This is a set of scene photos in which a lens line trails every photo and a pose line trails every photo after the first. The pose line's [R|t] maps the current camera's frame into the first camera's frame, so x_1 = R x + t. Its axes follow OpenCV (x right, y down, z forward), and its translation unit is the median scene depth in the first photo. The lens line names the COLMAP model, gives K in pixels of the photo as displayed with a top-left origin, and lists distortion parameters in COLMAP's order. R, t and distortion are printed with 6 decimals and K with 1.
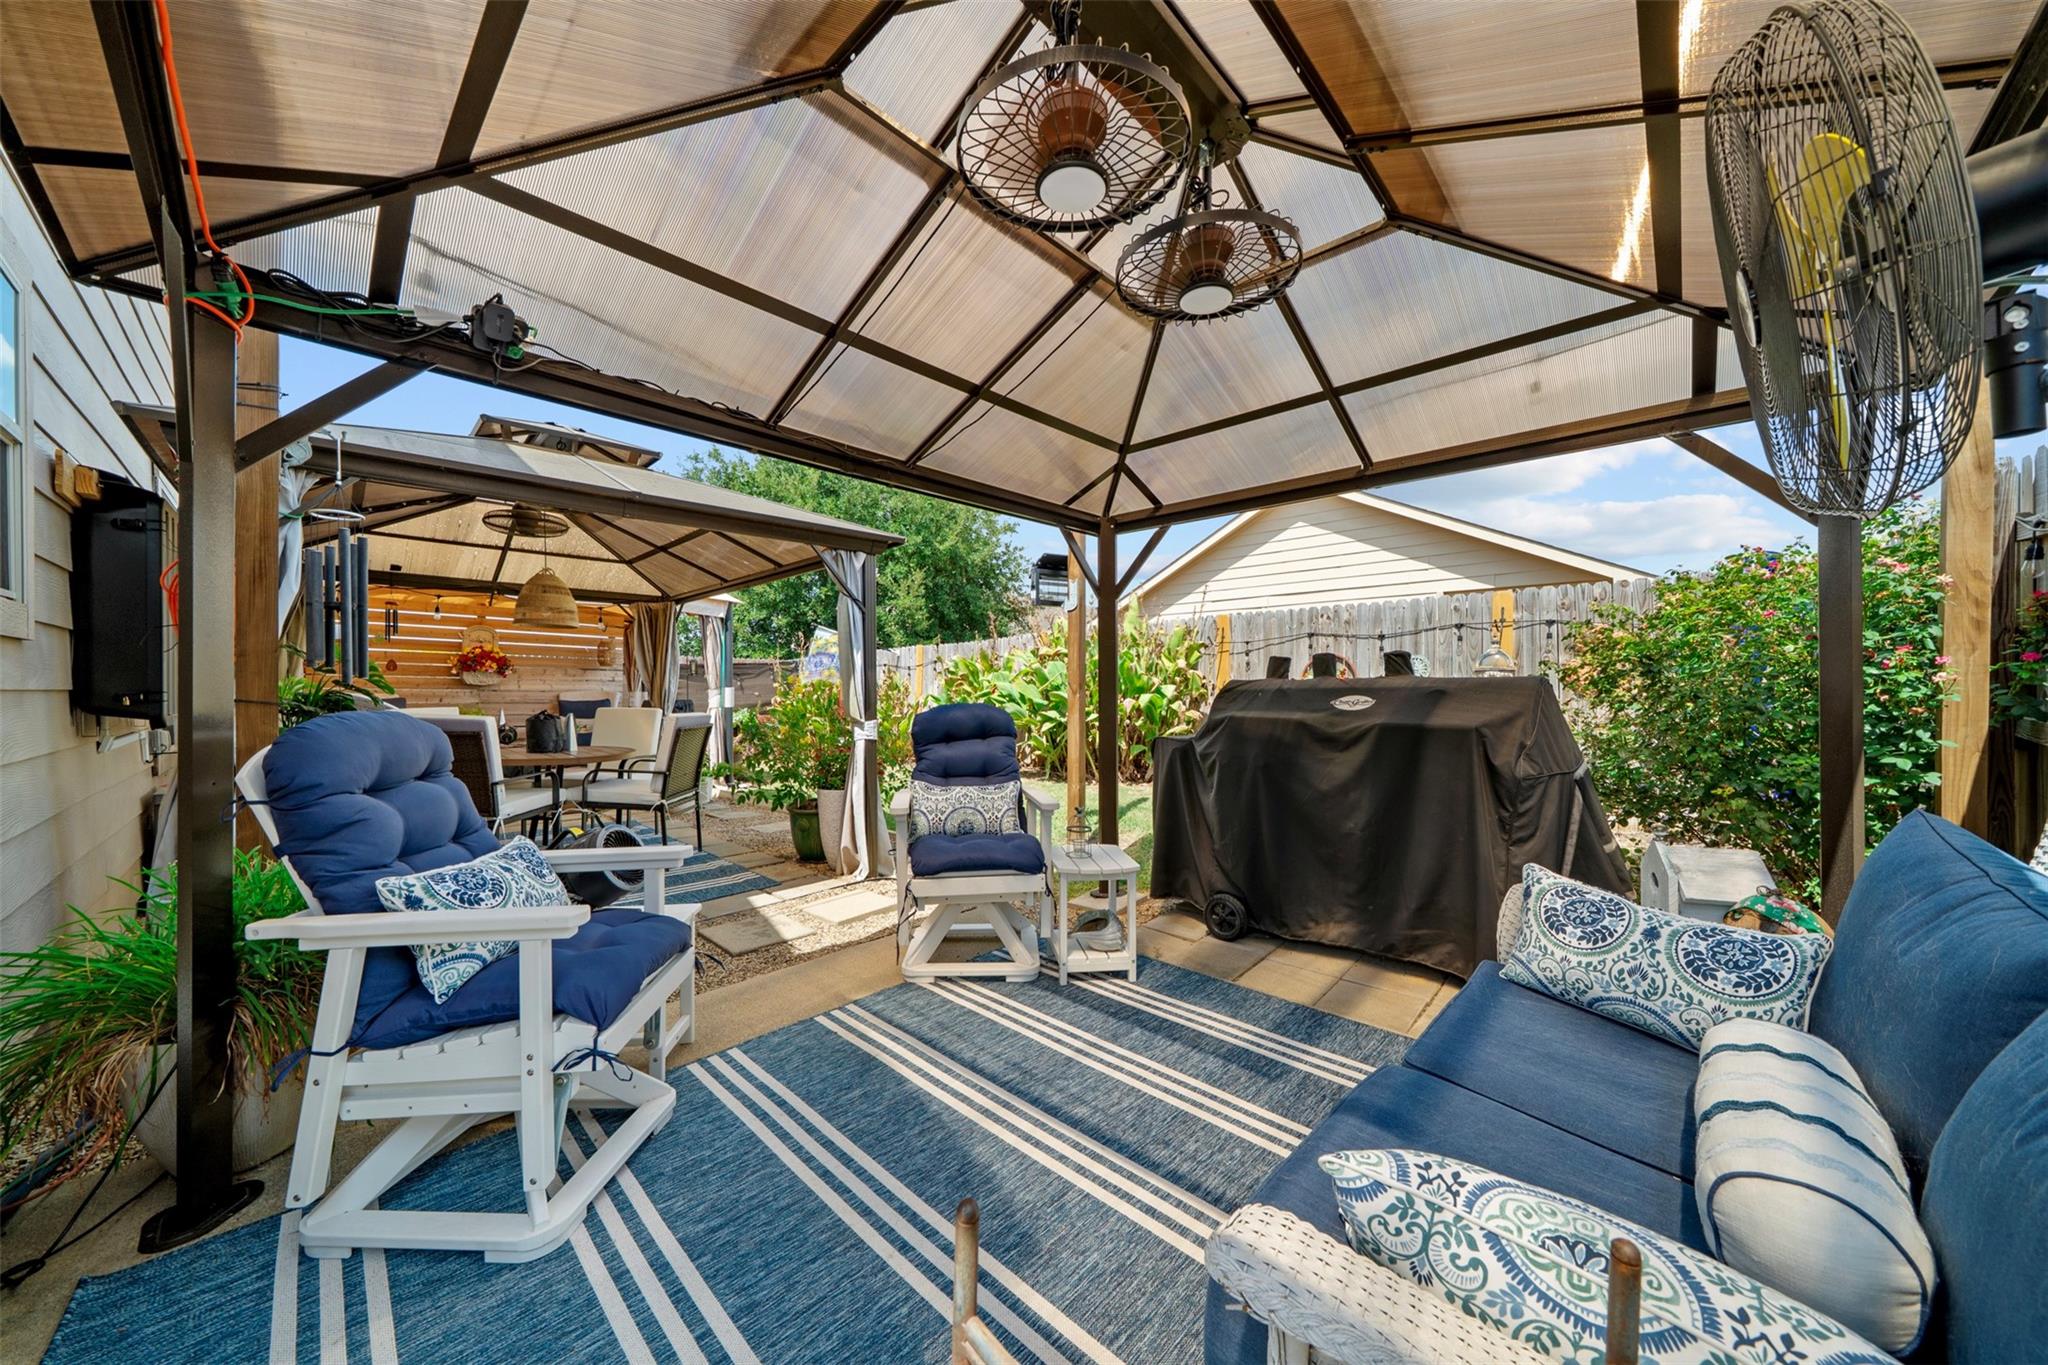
lens RADIAL K [[718.2, 0, 1030.9], [0, 718.2, 683.9], [0, 0, 1]] dist [-0.002697, -0.000451]
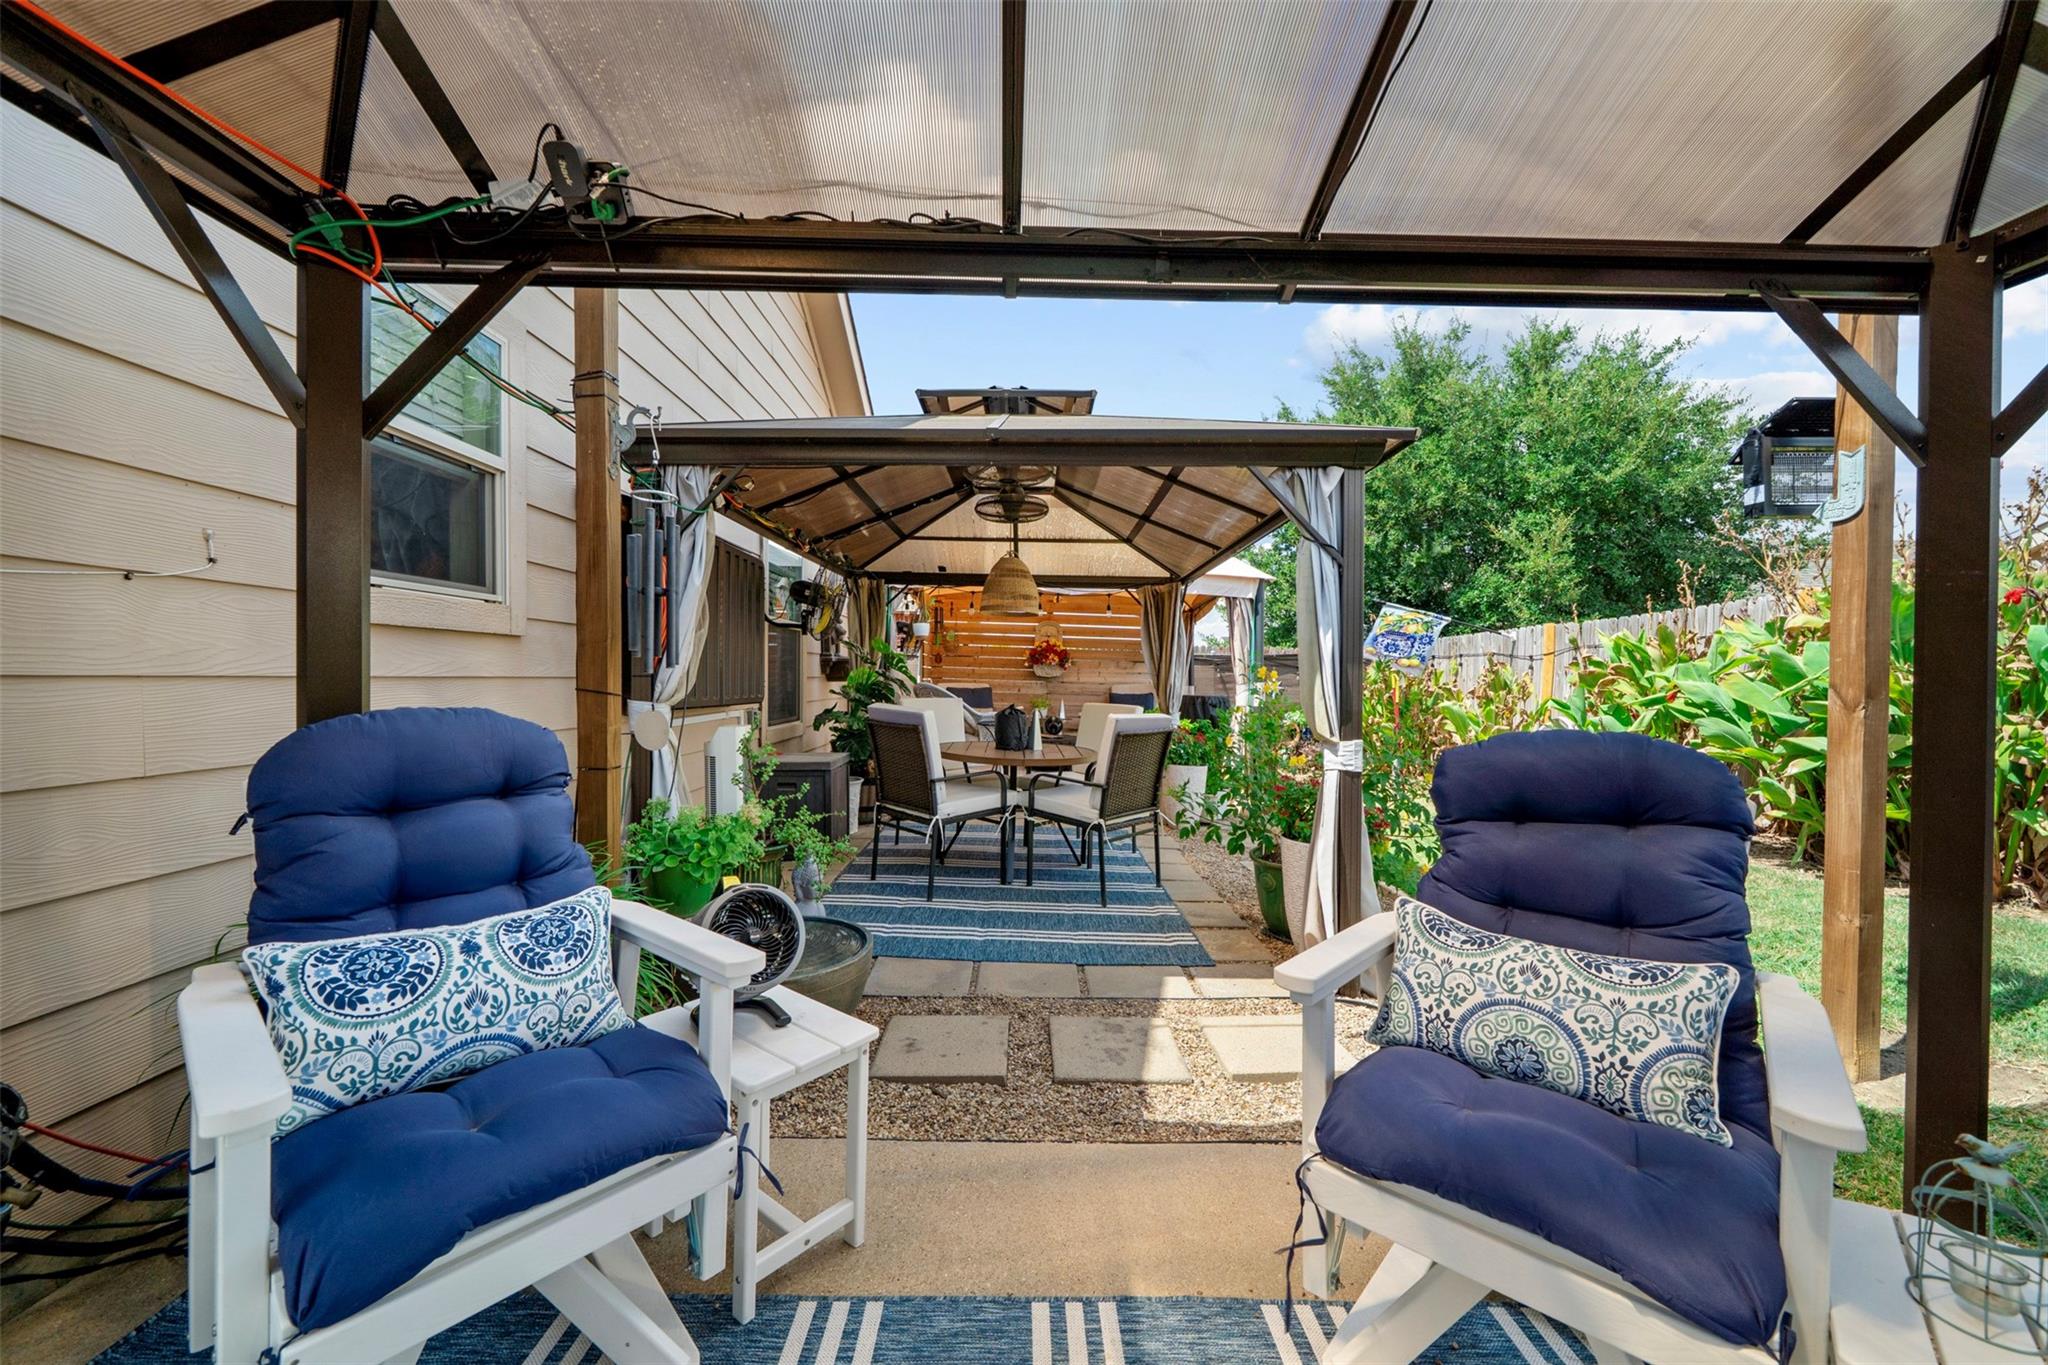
lens RADIAL K [[787.6, 0, 986.3], [0, 787.6, 687.8], [0, 0, 1]] dist [-0.002772, -0.000996]
pose [[0.687187, 0.019730, -0.726213, 0.032953], [-0.010771, 0.999798, 0.016970, -0.001421], [0.726401, -0.003839, 0.687260, 0.203016]]
